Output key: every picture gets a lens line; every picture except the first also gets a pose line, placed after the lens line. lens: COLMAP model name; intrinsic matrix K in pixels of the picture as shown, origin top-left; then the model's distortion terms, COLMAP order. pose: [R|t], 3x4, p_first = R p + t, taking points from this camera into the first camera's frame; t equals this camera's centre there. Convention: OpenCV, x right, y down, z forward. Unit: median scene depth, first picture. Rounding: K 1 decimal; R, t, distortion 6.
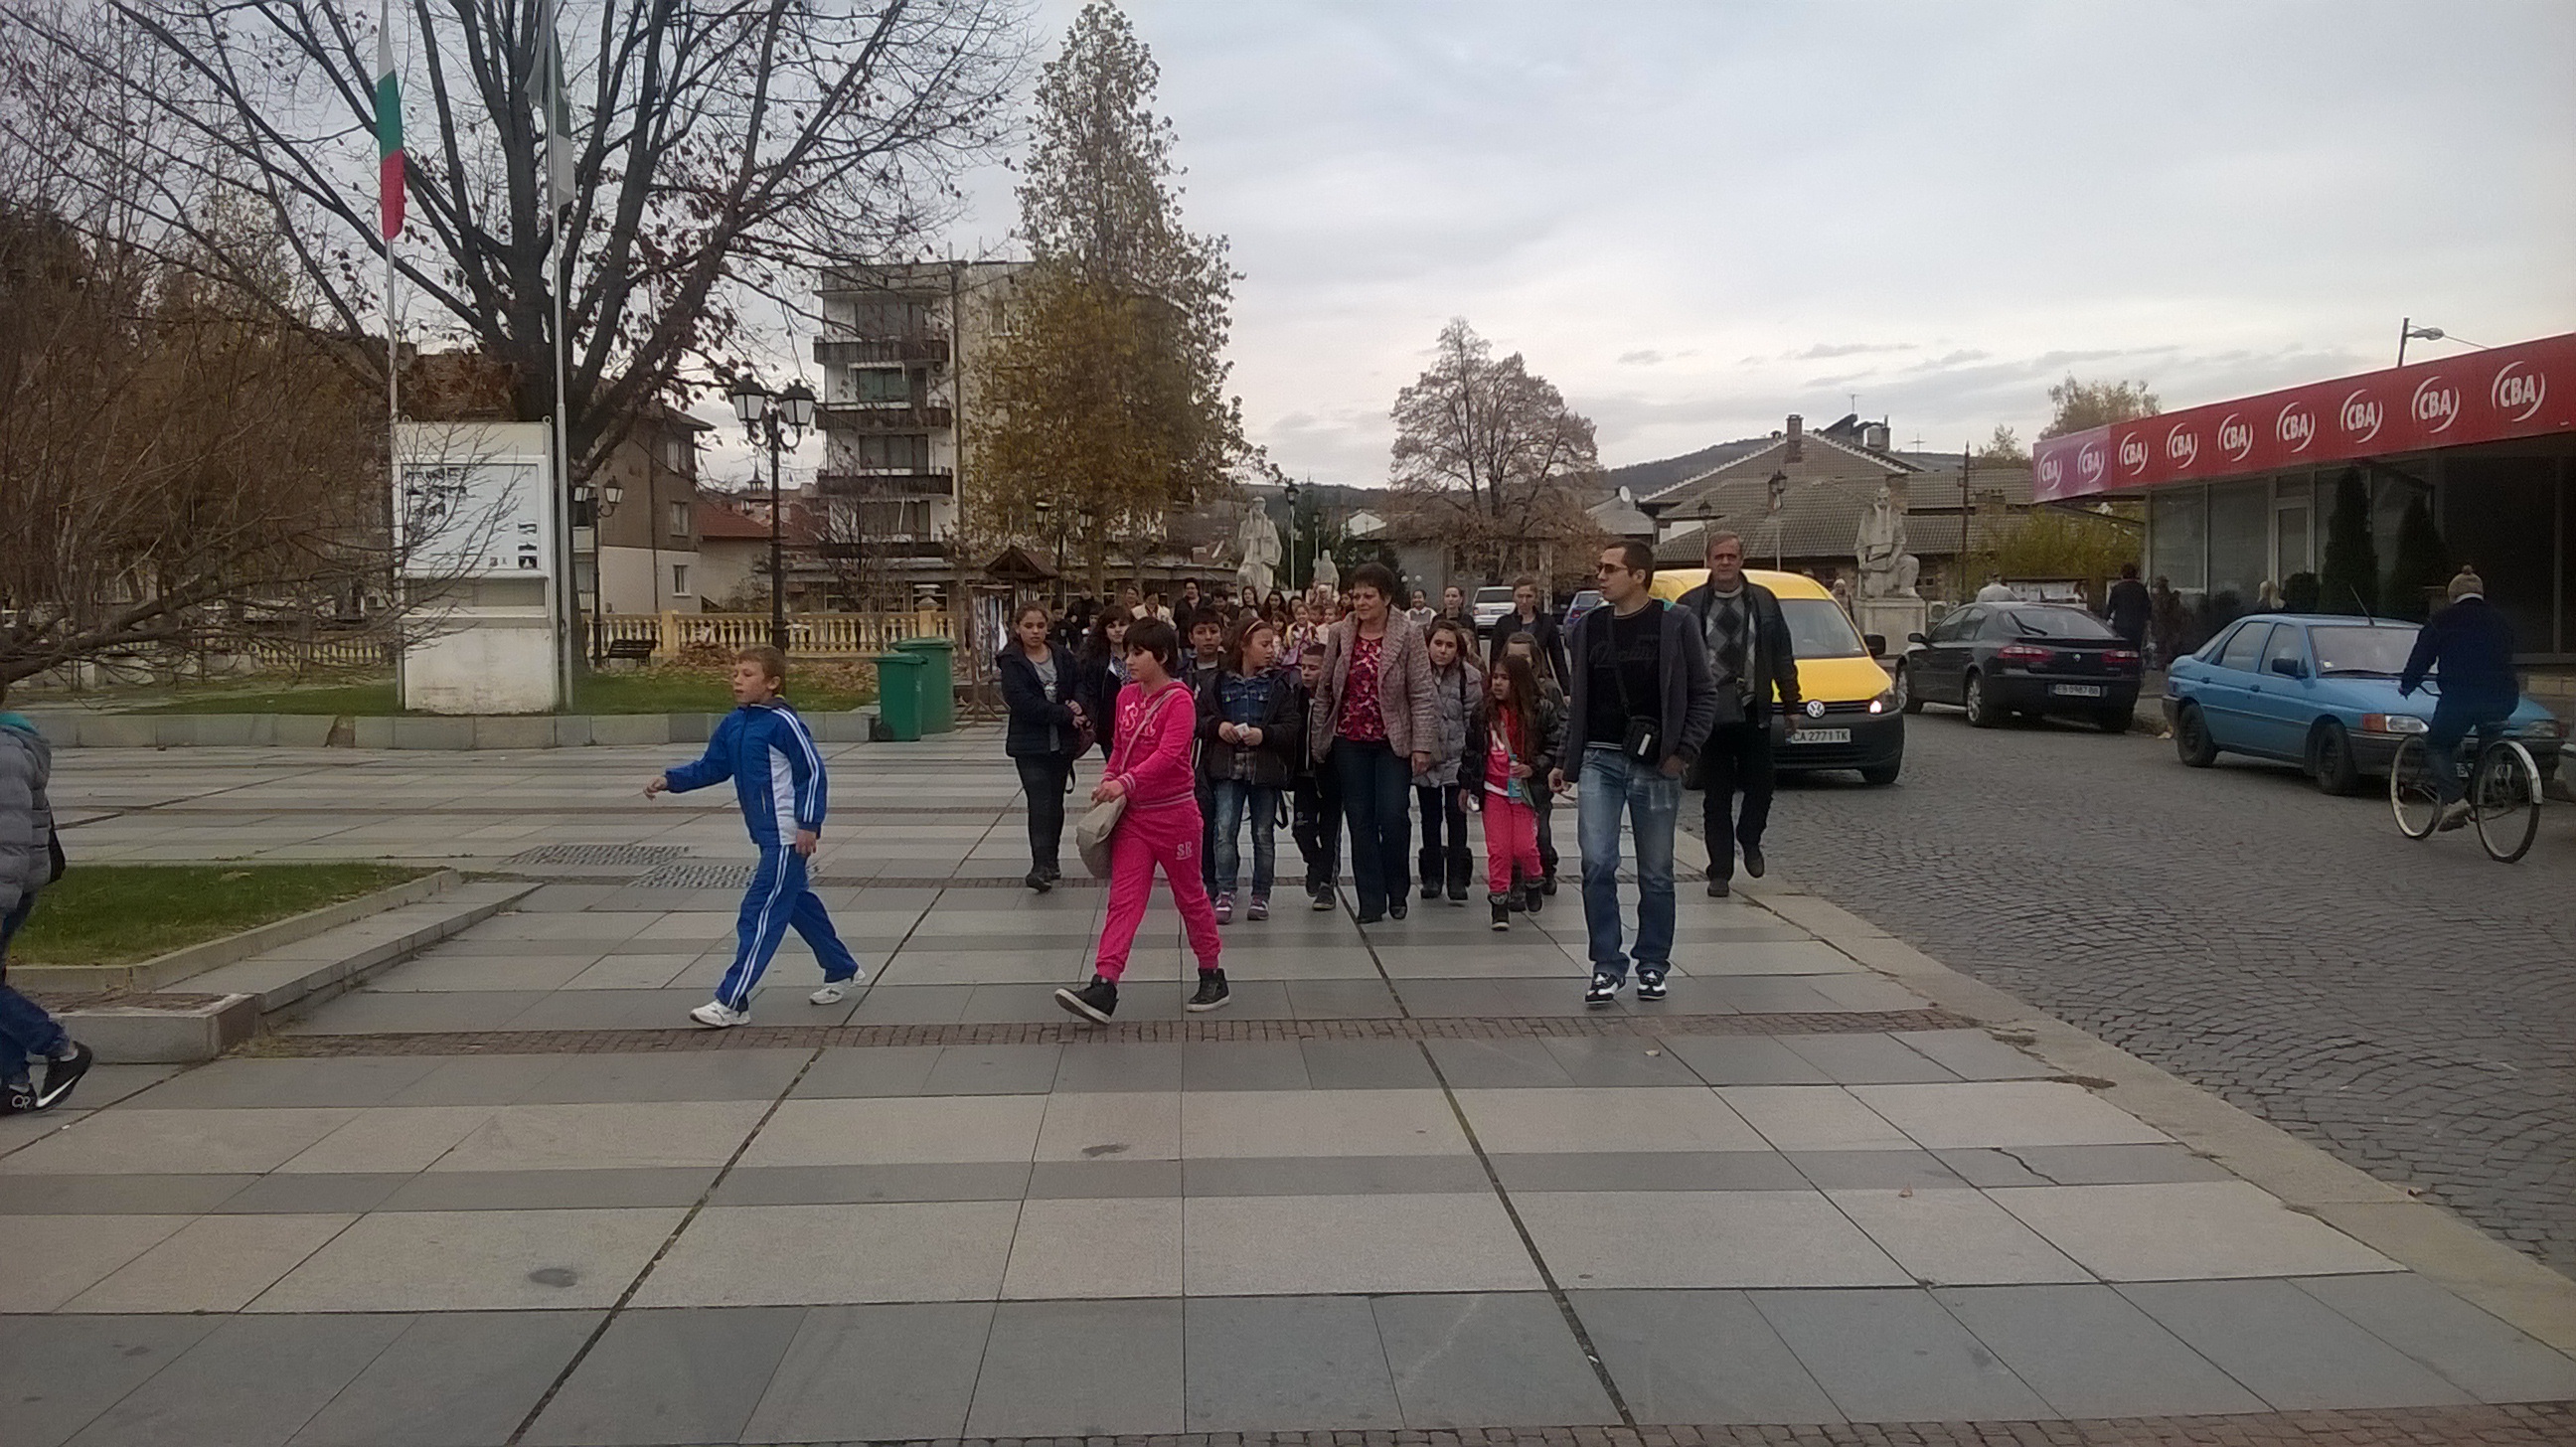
lens RADIAL K [[2251.5, 0, 1292.1], [0, 2251.5, 717.9], [0, 0, 1]] dist [0.021761, -0.024155]
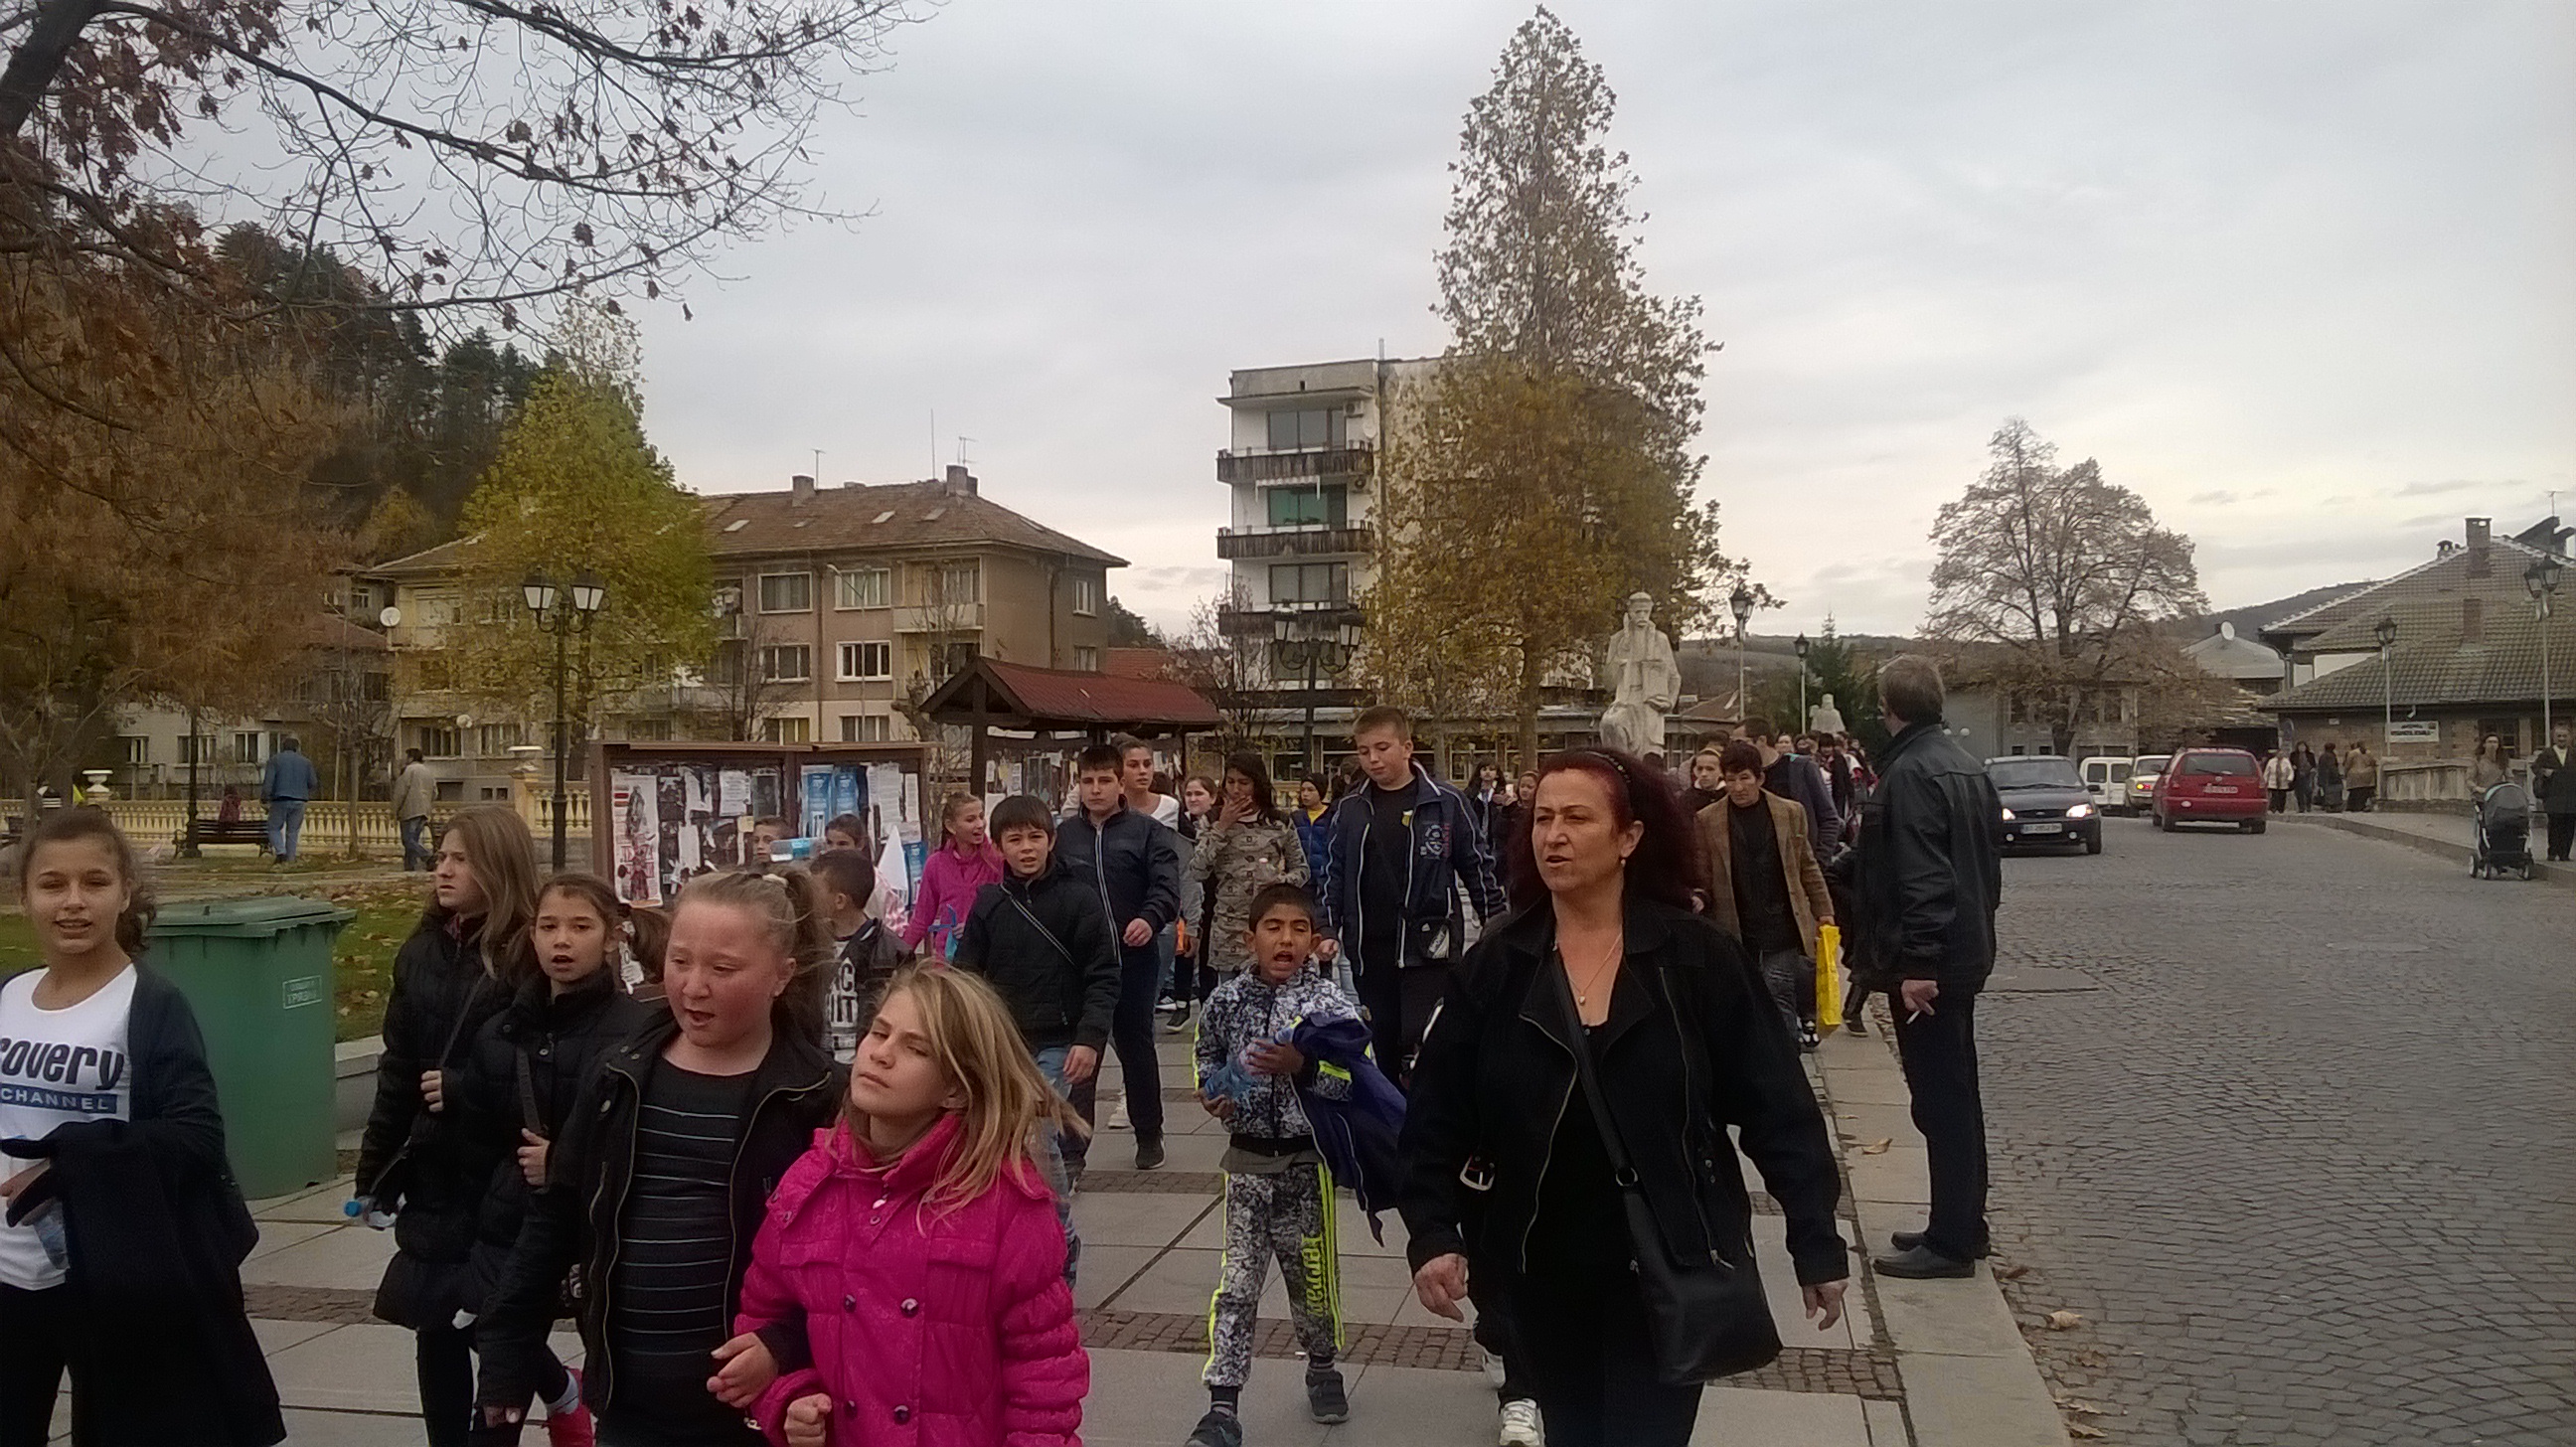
lens RADIAL K [[2251.5, 0, 1284.7], [0, 2251.5, 742.5], [0, 0, 1]] dist [0.021761, -0.024155]
pose [[0.970545, -0.001231, -0.240918, 0.019564], [-0.012810, 0.998309, -0.056705, -0.012281], [0.240580, 0.058121, 0.968888, 0.209486]]
